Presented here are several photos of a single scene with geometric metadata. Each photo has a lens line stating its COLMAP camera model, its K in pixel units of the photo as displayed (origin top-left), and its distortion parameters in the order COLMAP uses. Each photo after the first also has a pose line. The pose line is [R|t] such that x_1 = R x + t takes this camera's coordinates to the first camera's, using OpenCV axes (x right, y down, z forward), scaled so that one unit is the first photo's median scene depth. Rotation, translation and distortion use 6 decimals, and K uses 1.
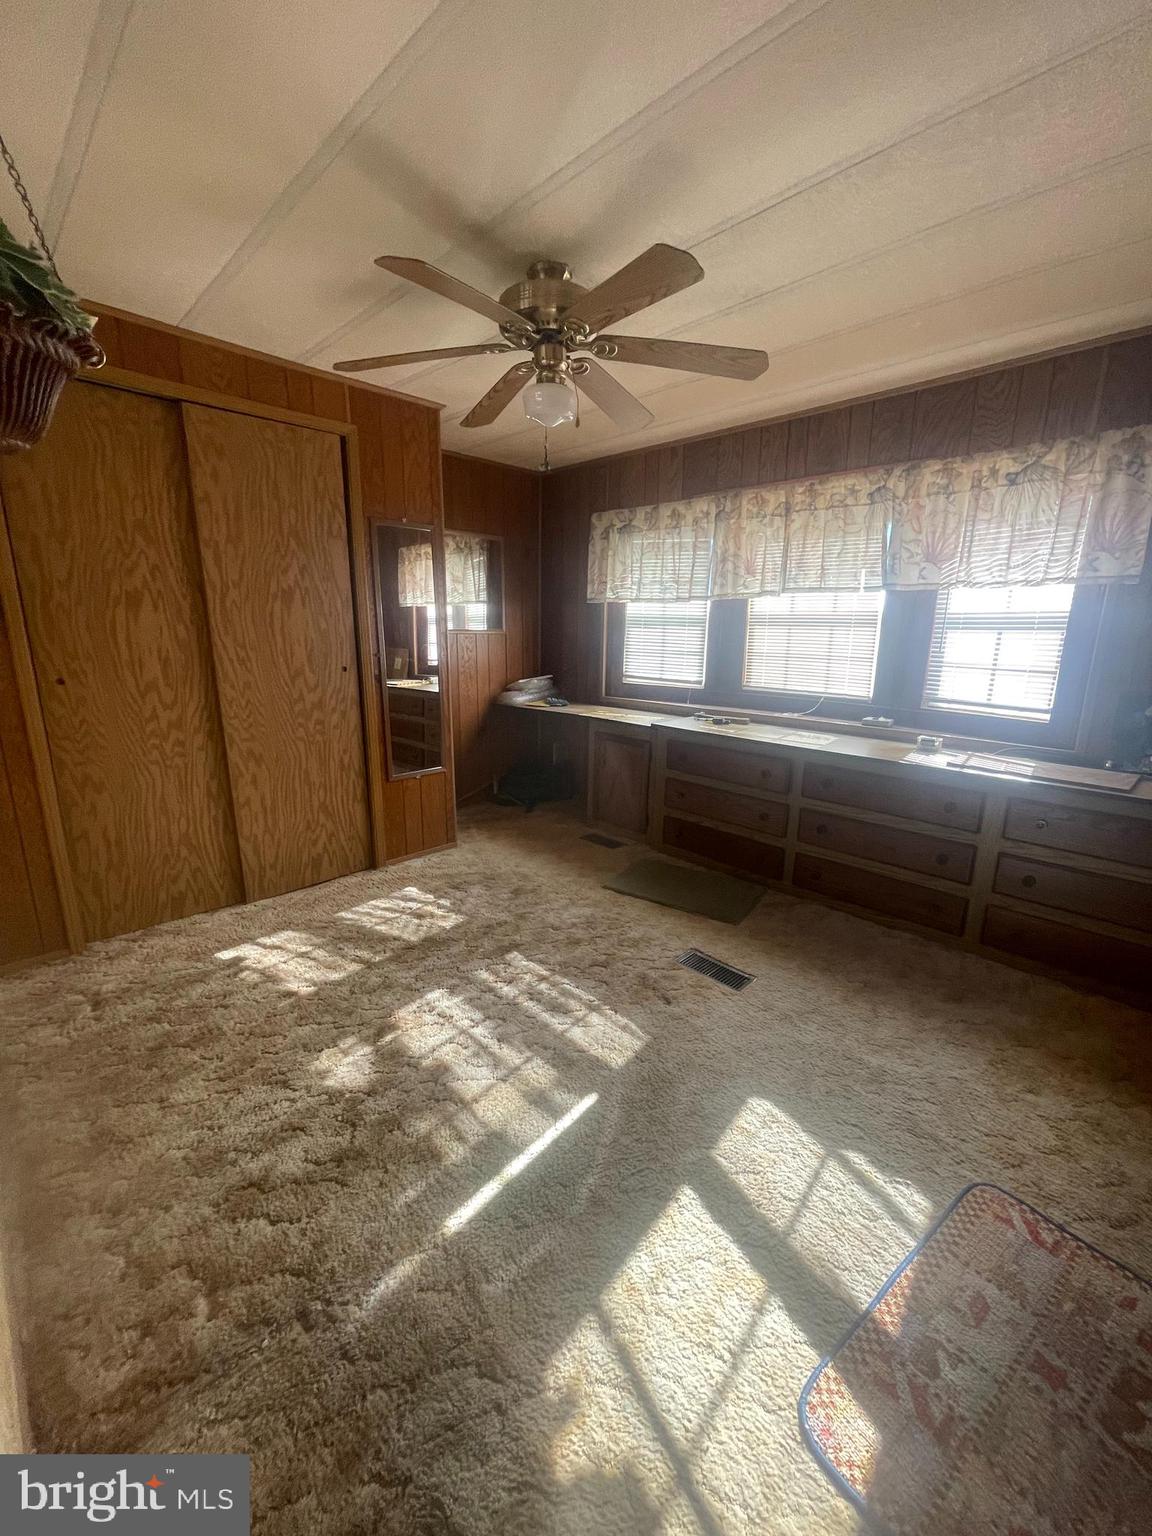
lens RADIAL K [[623.1, 0, 576.0], [0, 623.1, 768.0], [0, 0, 1]] dist [0.000661, 0.000080]
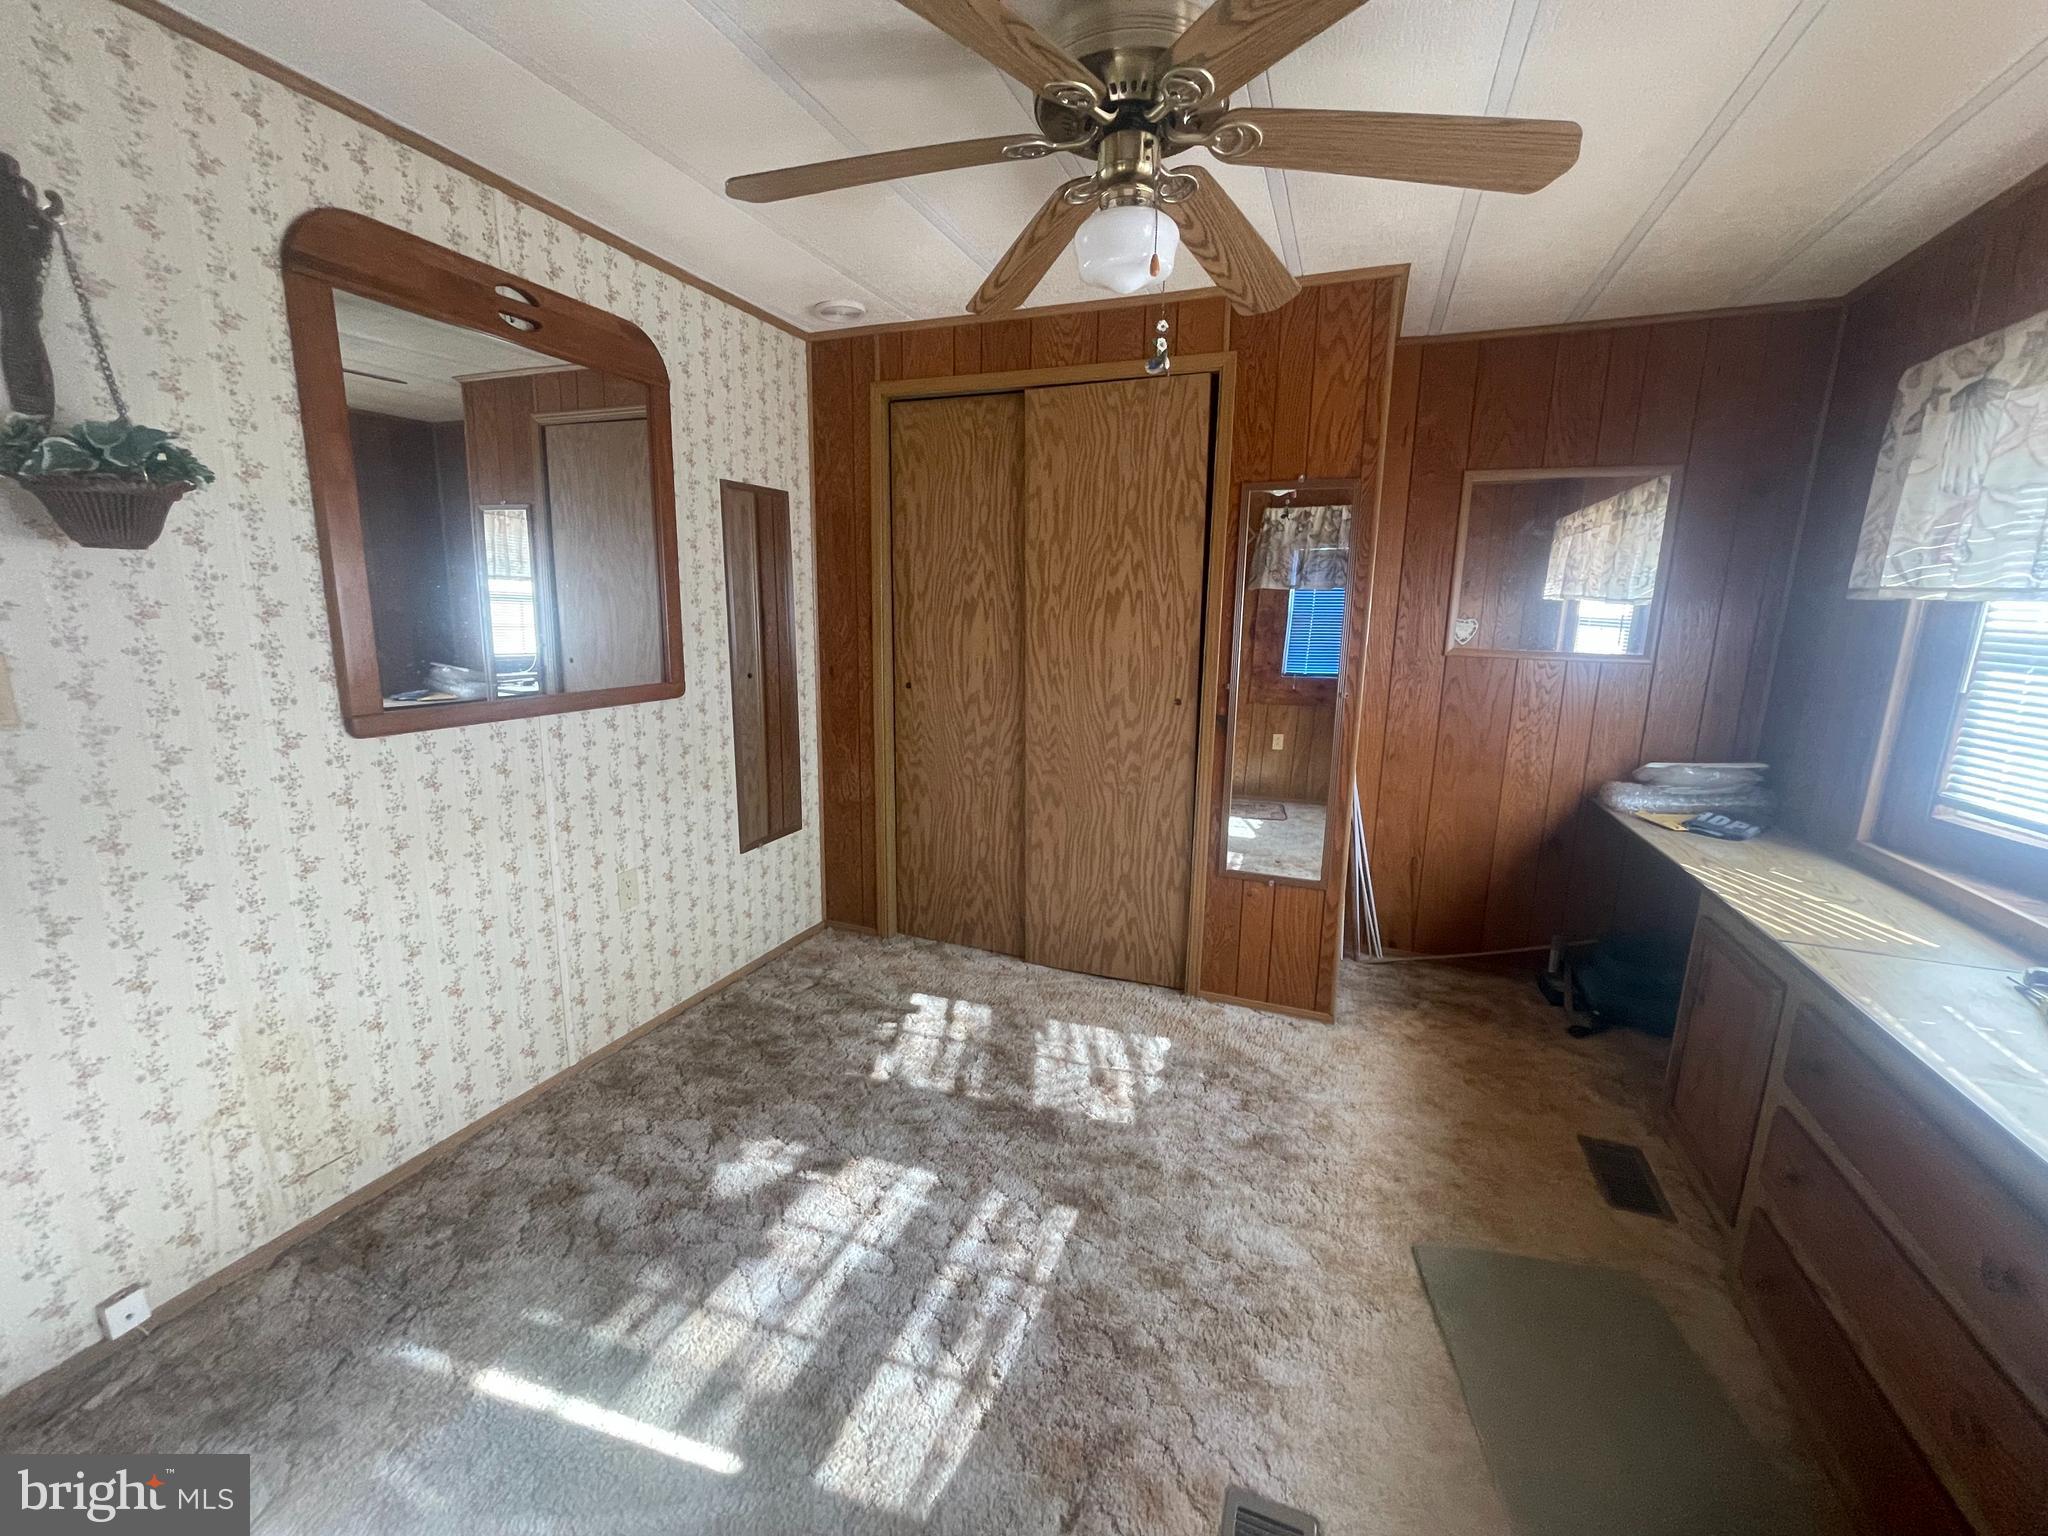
lens RADIAL K [[822.6, 0, 1025.8], [0, 822.6, 759.1], [0, 0, 1]] dist [-0.006746, 0.000575]
pose [[0.397341, 0.168299, -0.902106, 0.477398], [-0.217793, 0.972247, 0.085455, -0.161021], [0.891452, 0.162518, 0.422967, 0.541547]]
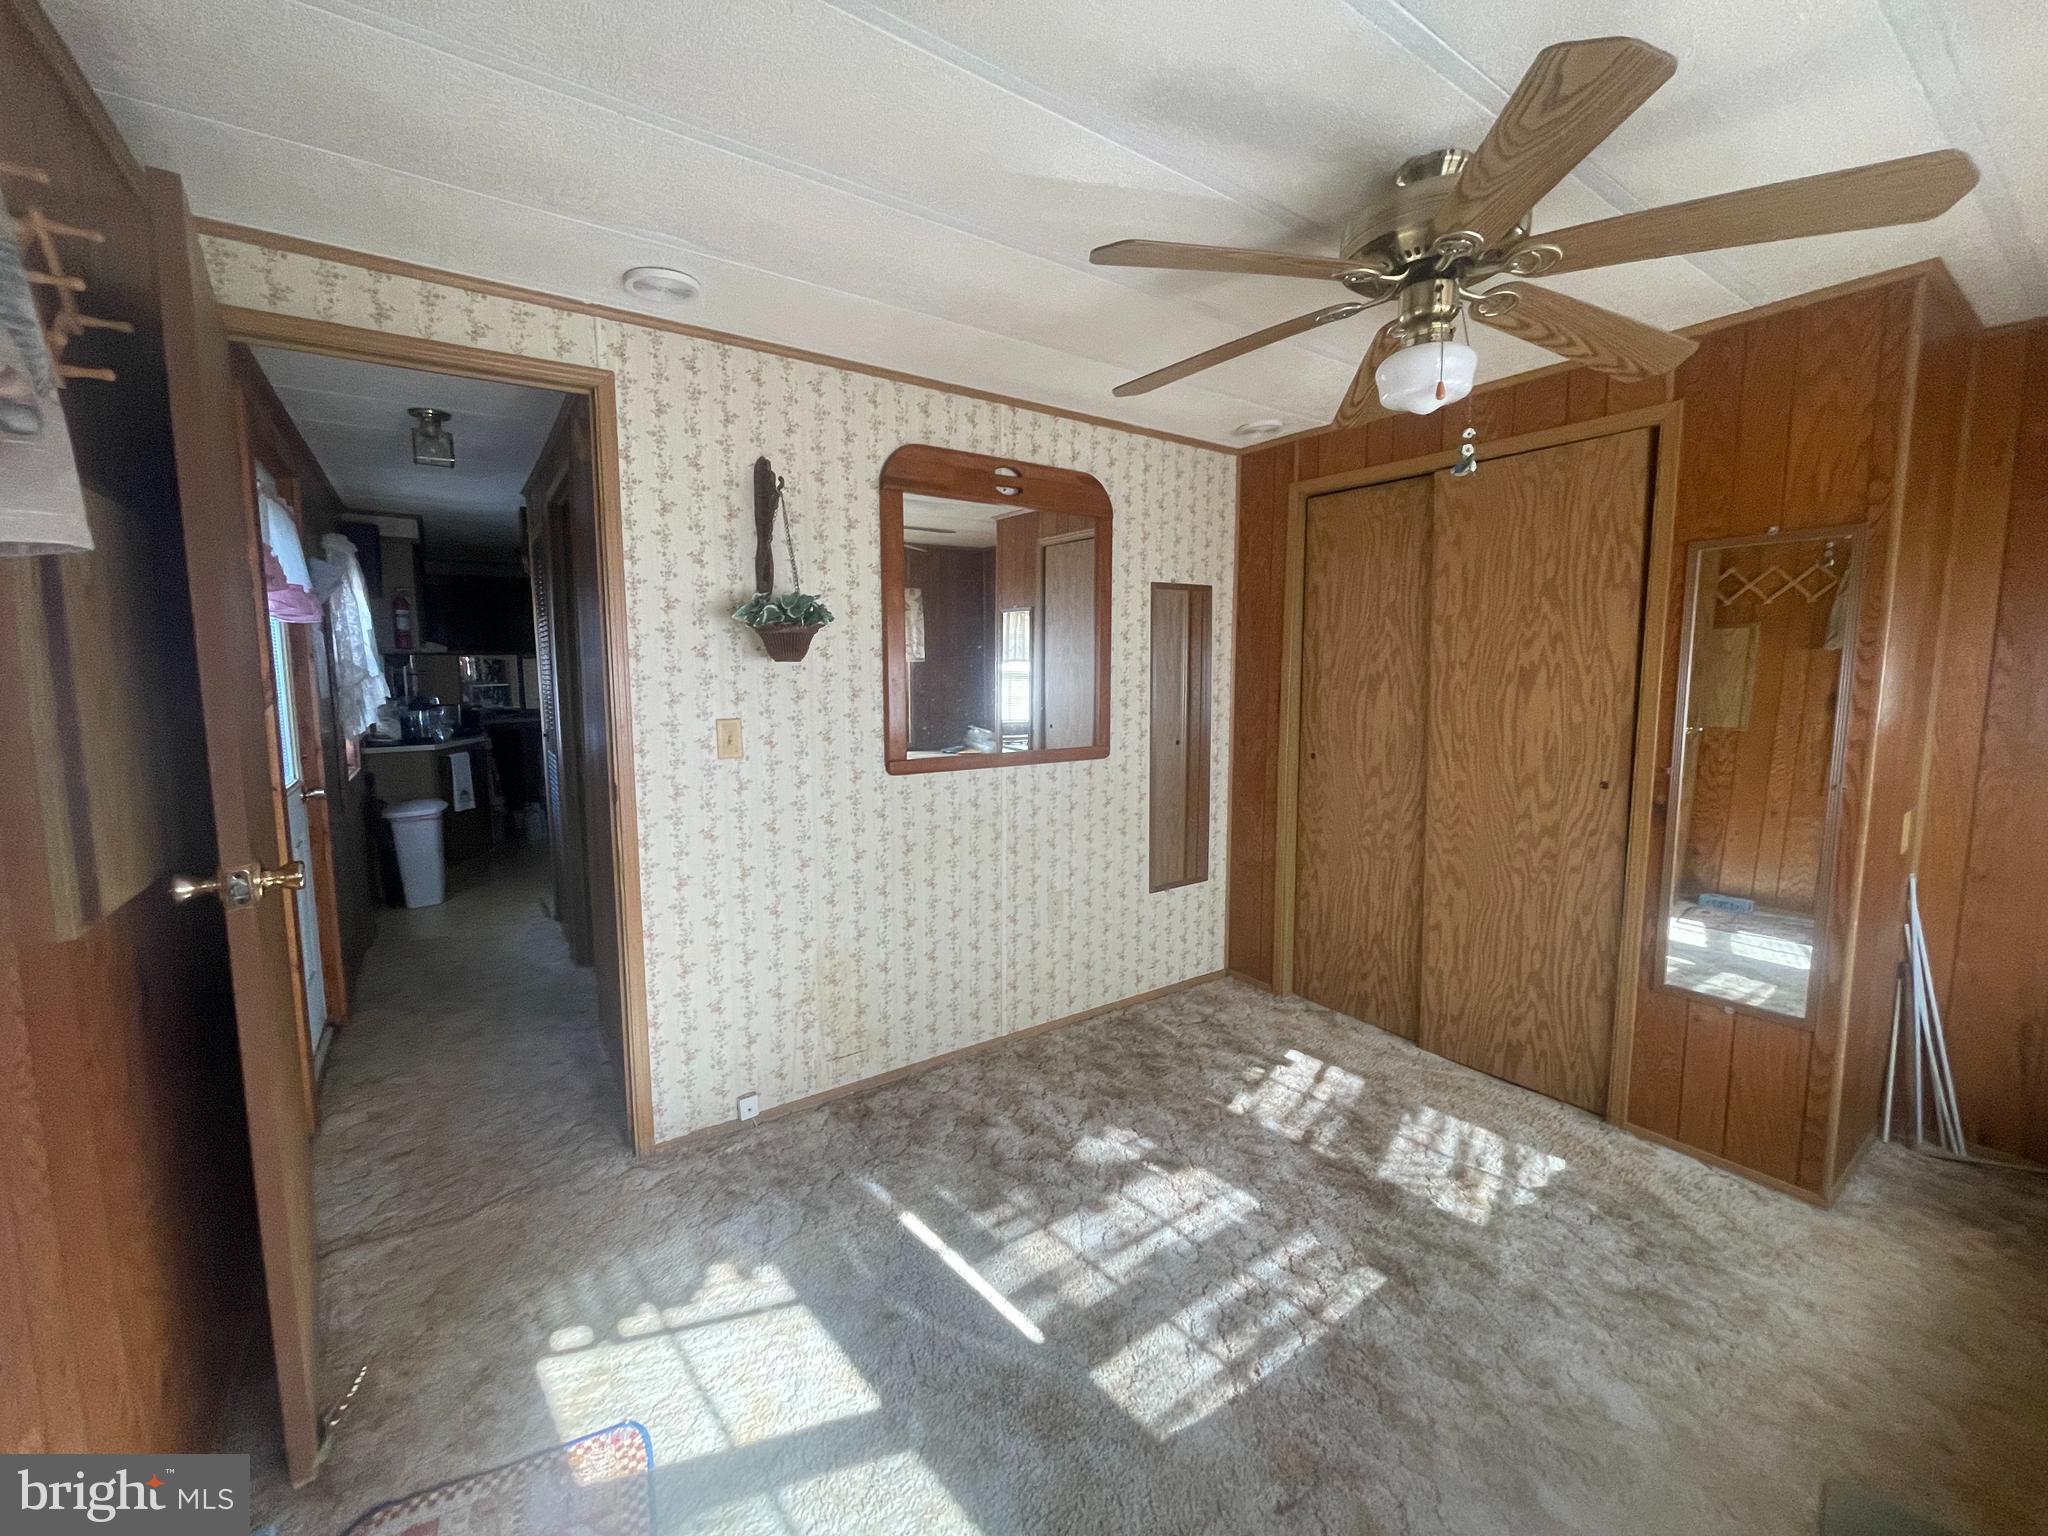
lens RADIAL K [[826.4, 0, 1029.6], [0, 826.4, 758.3], [0, 0, 1]] dist [-0.002115, -0.000334]
pose [[-0.168783, 0.097218, -0.980847, 0.638056], [-0.218571, 0.966657, 0.133423, -0.197731], [0.961113, 0.236905, -0.141906, 0.643445]]
